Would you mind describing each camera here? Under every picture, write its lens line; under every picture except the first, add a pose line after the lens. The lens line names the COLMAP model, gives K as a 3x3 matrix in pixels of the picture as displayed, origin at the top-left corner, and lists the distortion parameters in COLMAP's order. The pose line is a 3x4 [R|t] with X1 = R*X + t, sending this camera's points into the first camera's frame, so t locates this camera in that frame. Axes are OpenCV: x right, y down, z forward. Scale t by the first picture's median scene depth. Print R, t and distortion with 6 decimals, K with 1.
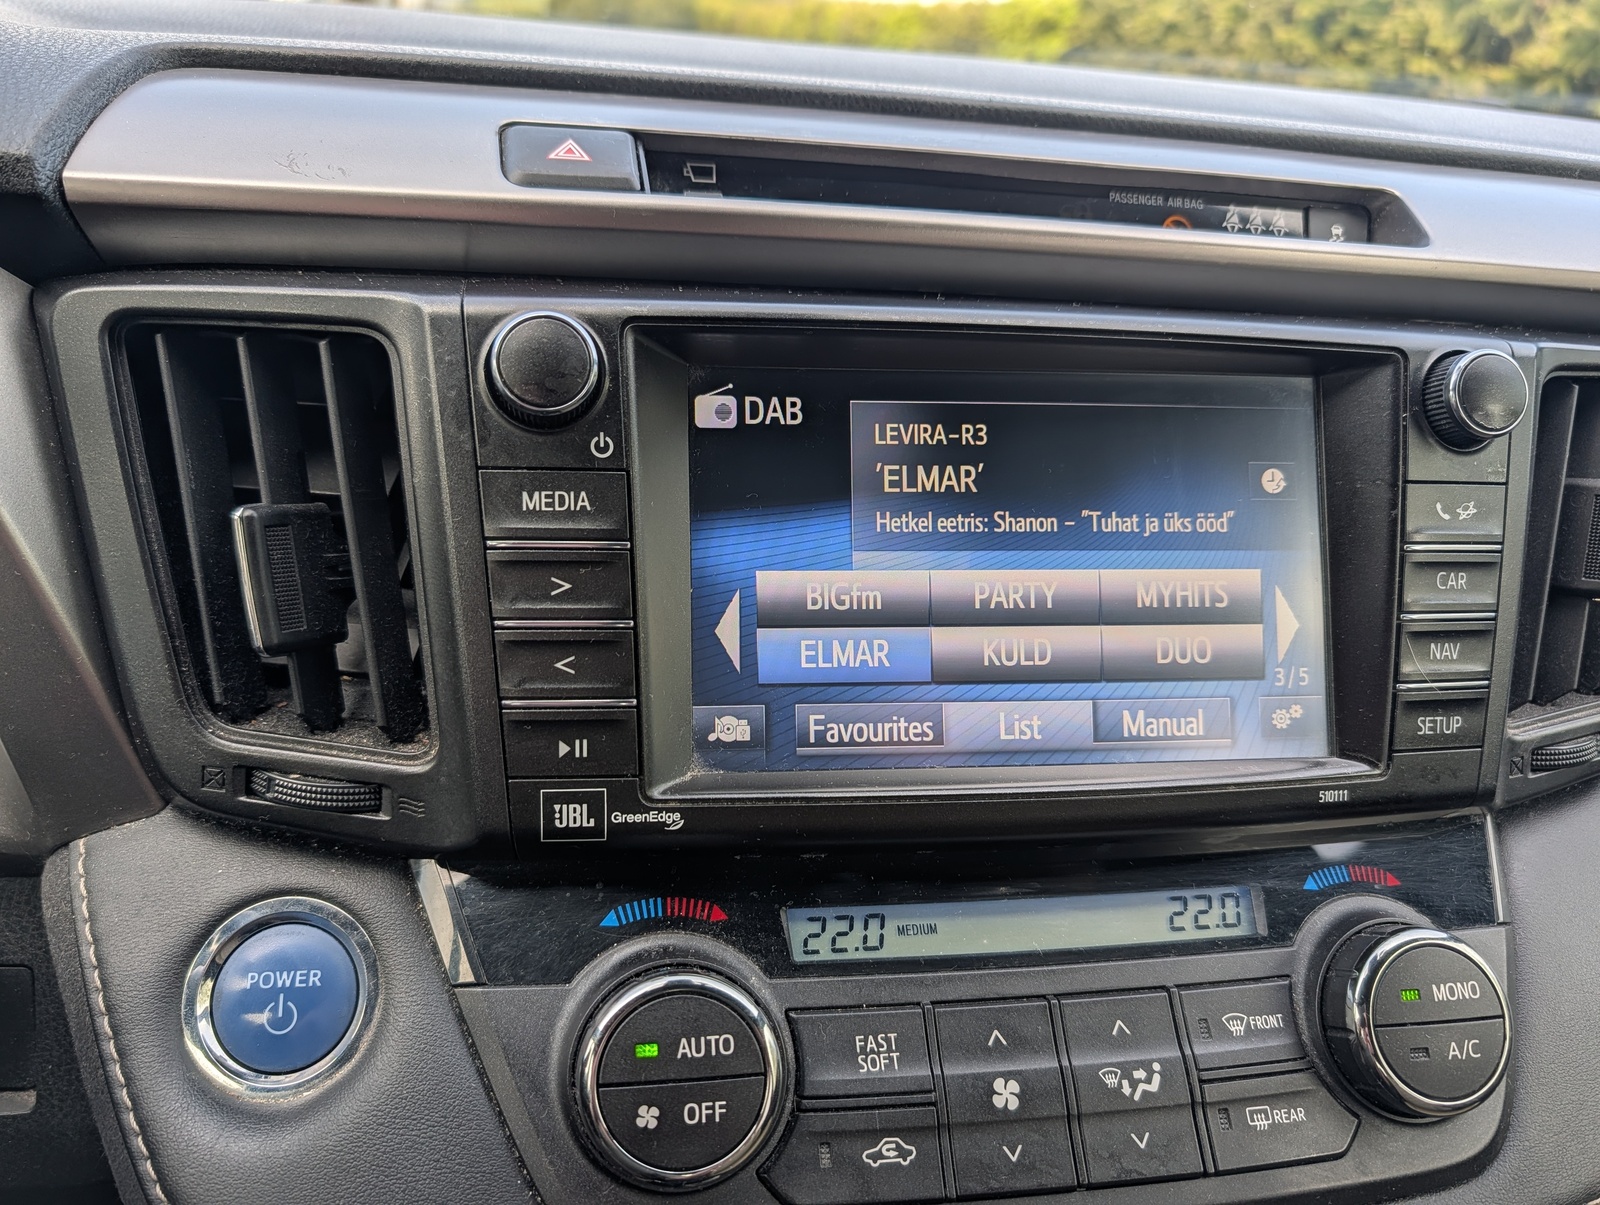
lens RADIAL K [[1121.3, 0, 800.0], [0, 1121.3, 600.8], [0, 0, 1]] dist [-0.026546, -0.006601]
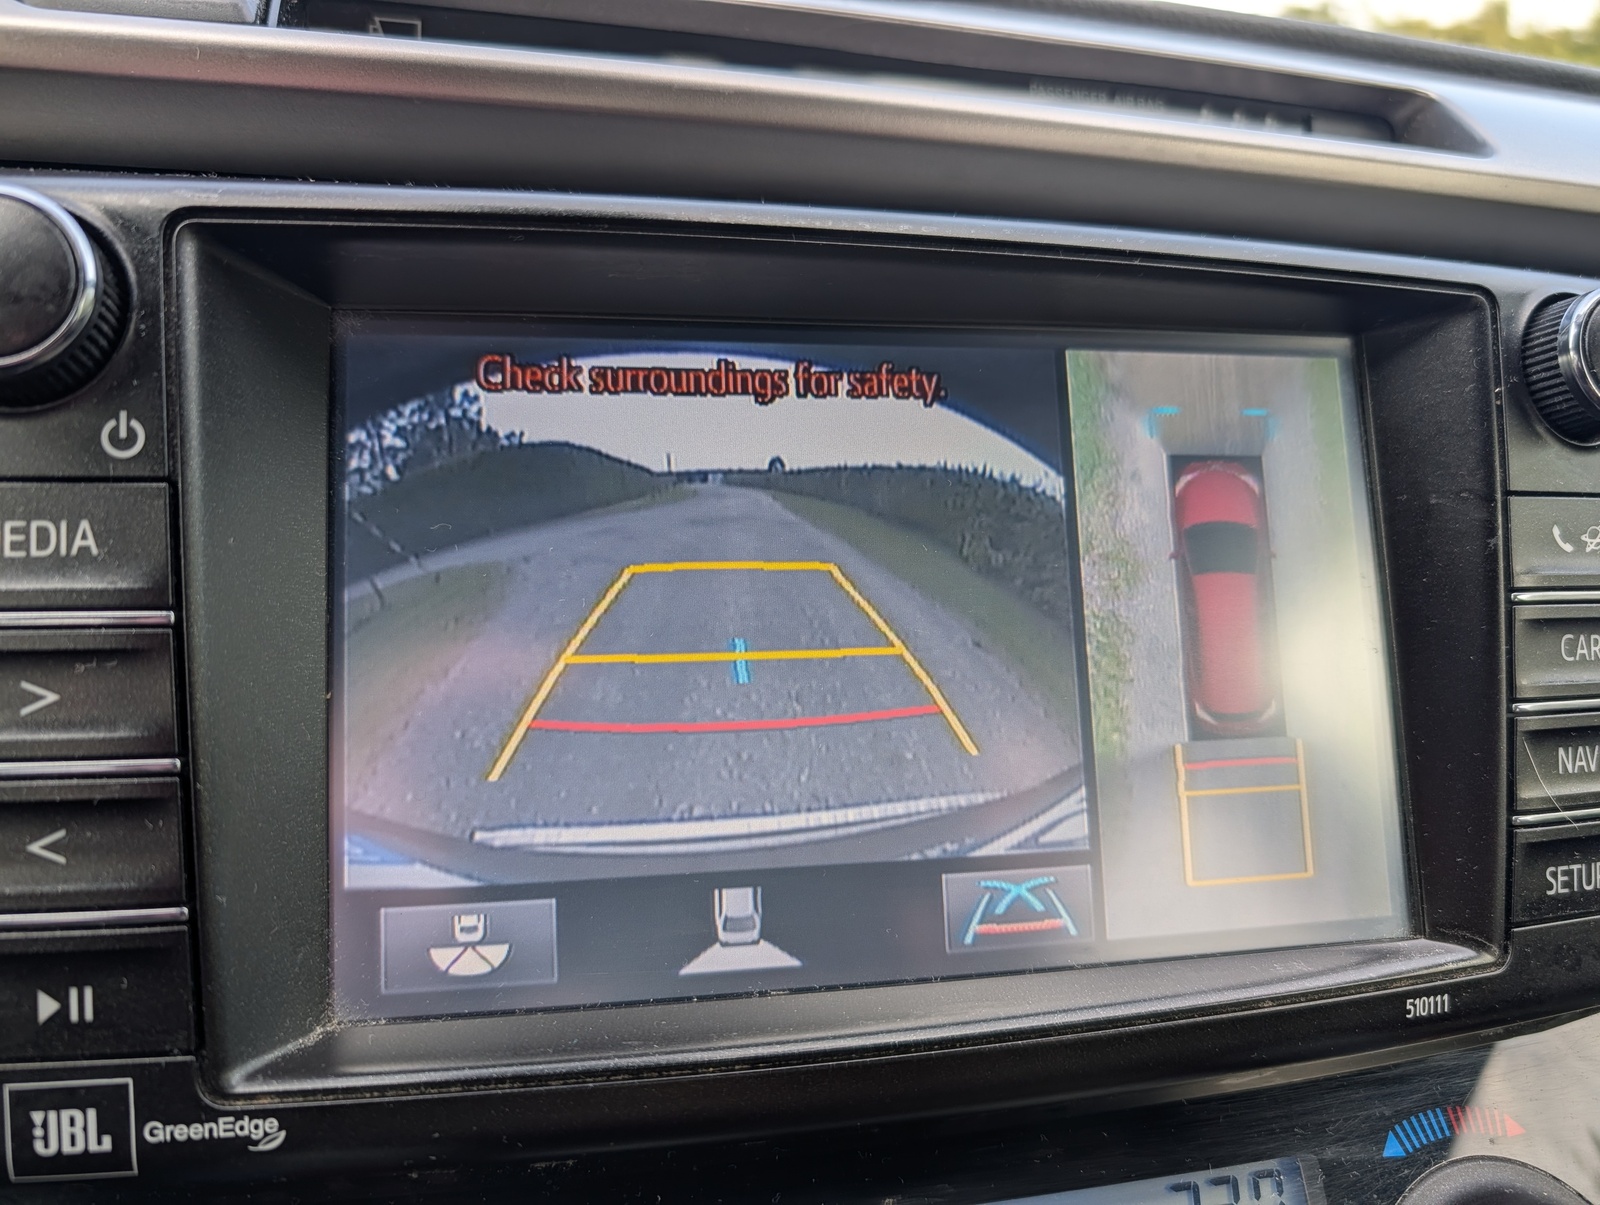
lens RADIAL K [[1121.3, 0, 833.8], [0, 1121.3, 543.1], [0, 0, 1]] dist [-0.026546, -0.006601]
pose [[0.996633, -0.012146, 0.081085, 0.110893], [0.019760, 0.995398, -0.093763, -0.027175], [-0.079573, 0.095050, 0.992287, 0.405870]]
